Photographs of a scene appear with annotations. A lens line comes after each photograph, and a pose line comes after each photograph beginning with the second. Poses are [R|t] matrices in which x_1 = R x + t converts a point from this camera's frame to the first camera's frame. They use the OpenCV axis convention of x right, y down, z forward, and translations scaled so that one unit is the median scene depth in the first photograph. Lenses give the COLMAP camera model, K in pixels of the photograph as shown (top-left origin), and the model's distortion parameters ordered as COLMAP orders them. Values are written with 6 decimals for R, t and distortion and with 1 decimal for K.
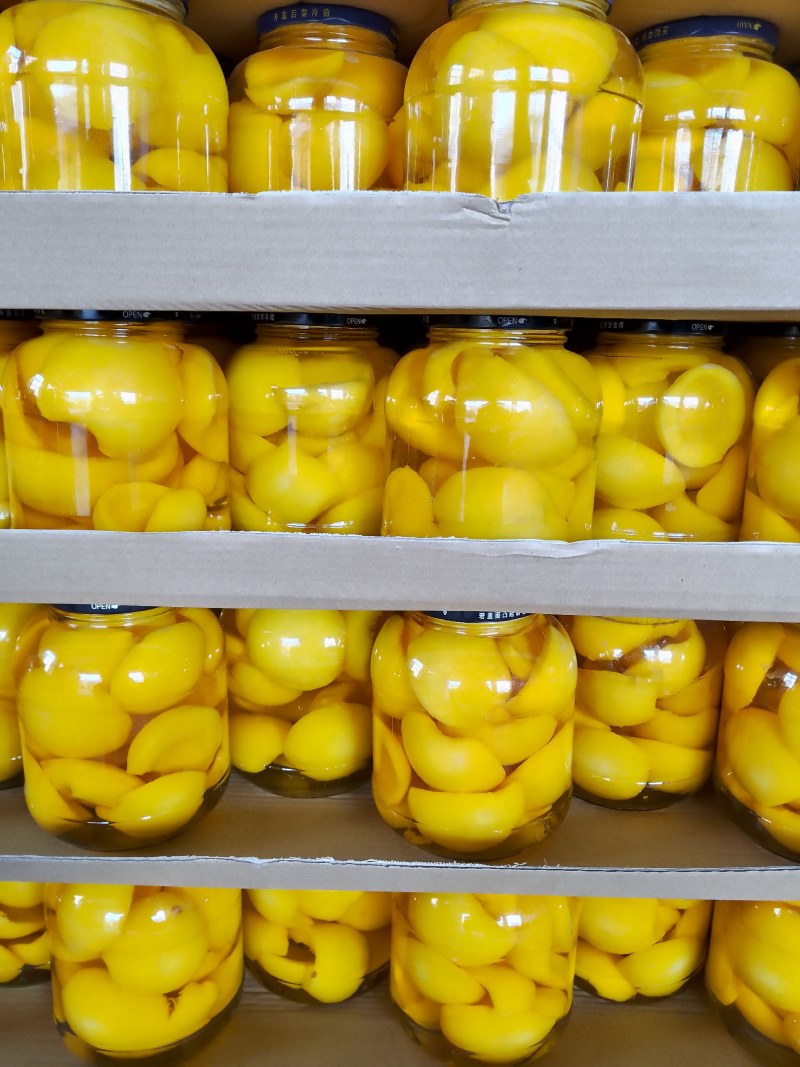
lens RADIAL K [[827.8, 0, 400.0], [0, 827.8, 533.5], [0, 0, 1]] dist [-0.000821, -0.002895]
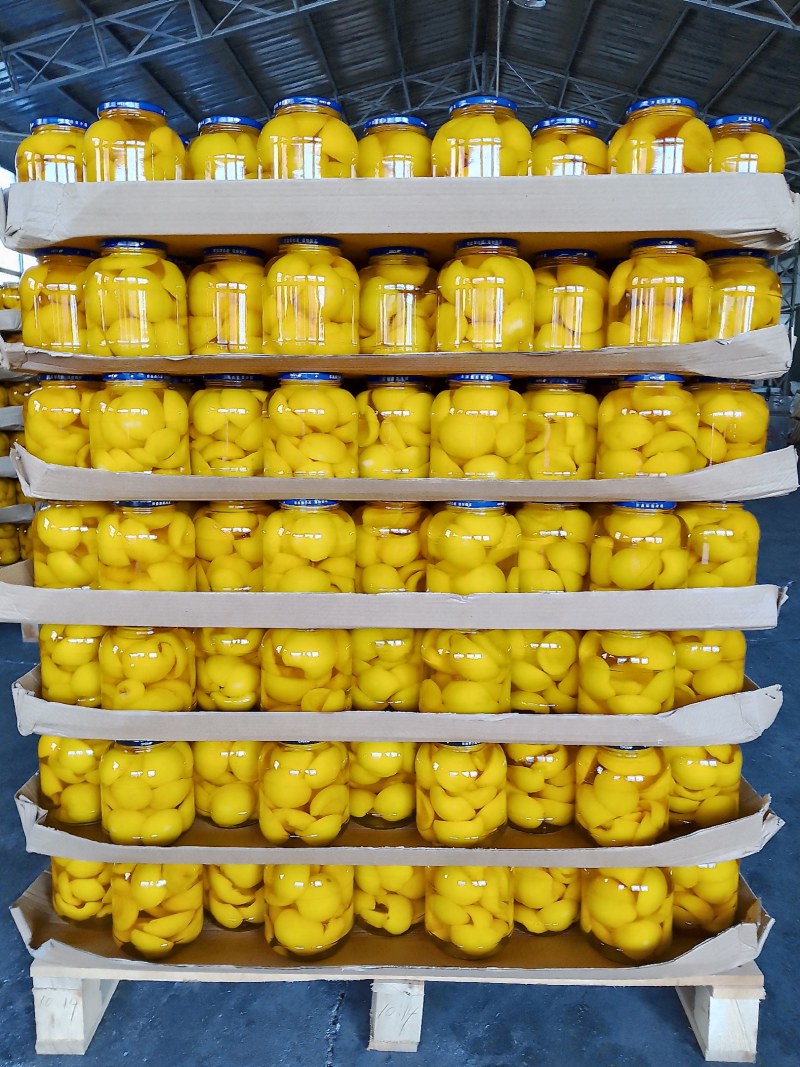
lens RADIAL K [[824.3, 0, 400.0], [0, 824.3, 533.5], [0, 0, 1]] dist [0.000972, 0.002720]
pose [[0.999843, -0.014537, -0.010161, -0.044351], [0.013349, 0.993997, -0.108589, -0.220995], [0.011679, 0.108436, 0.994035, -1.274672]]
